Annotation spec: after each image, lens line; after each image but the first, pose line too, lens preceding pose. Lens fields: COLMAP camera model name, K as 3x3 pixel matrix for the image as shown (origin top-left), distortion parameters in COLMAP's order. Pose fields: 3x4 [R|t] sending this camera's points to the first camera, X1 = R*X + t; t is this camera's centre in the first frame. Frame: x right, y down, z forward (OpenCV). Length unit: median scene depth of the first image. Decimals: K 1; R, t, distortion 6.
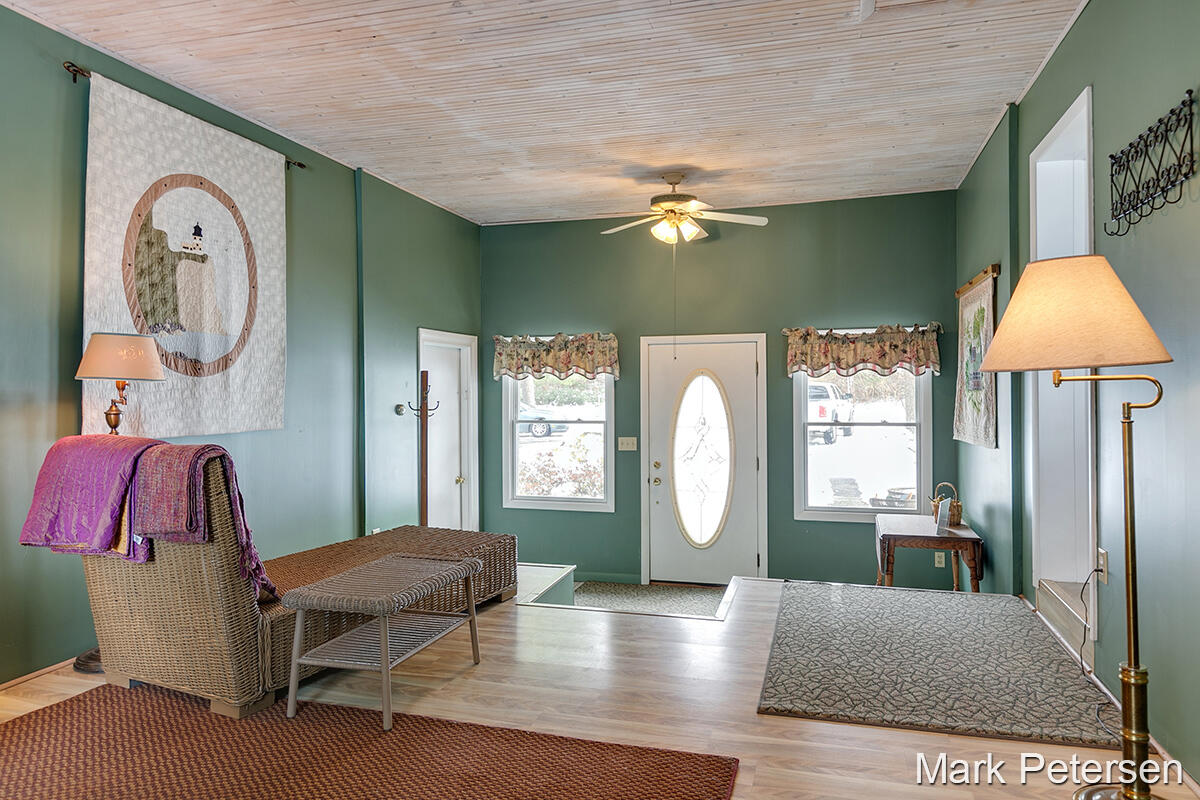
lens RADIAL K [[805.4, 0, 597.1], [0, 805.4, 396.2], [0, 0, 1]] dist [0.009719, 0.000120]
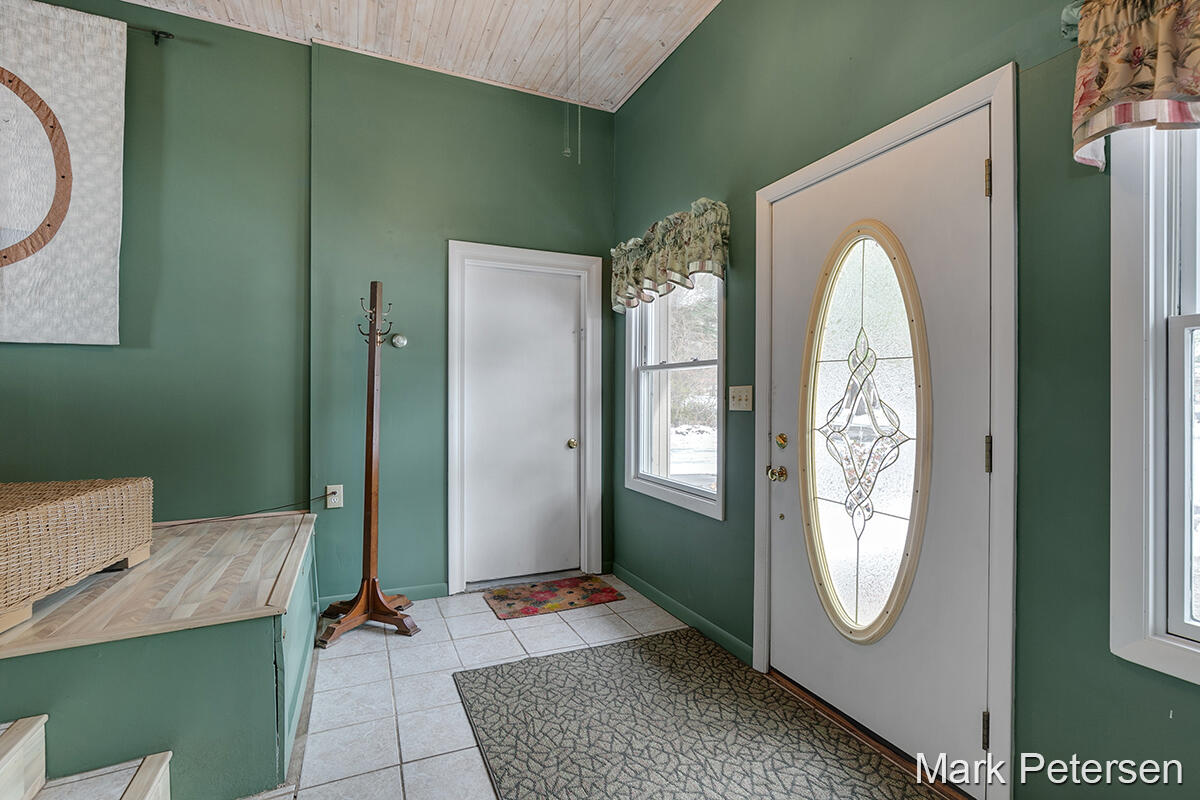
lens RADIAL K [[549.7, 0, 605.9], [0, 549.7, 394.6], [0, 0, 1]] dist [-0.013220, 0.001017]
pose [[0.658367, 0.005832, -0.752675, 0.259833], [-0.013920, 0.999893, -0.004428, 0.060627], [0.752569, 0.013393, 0.658378, 0.702555]]
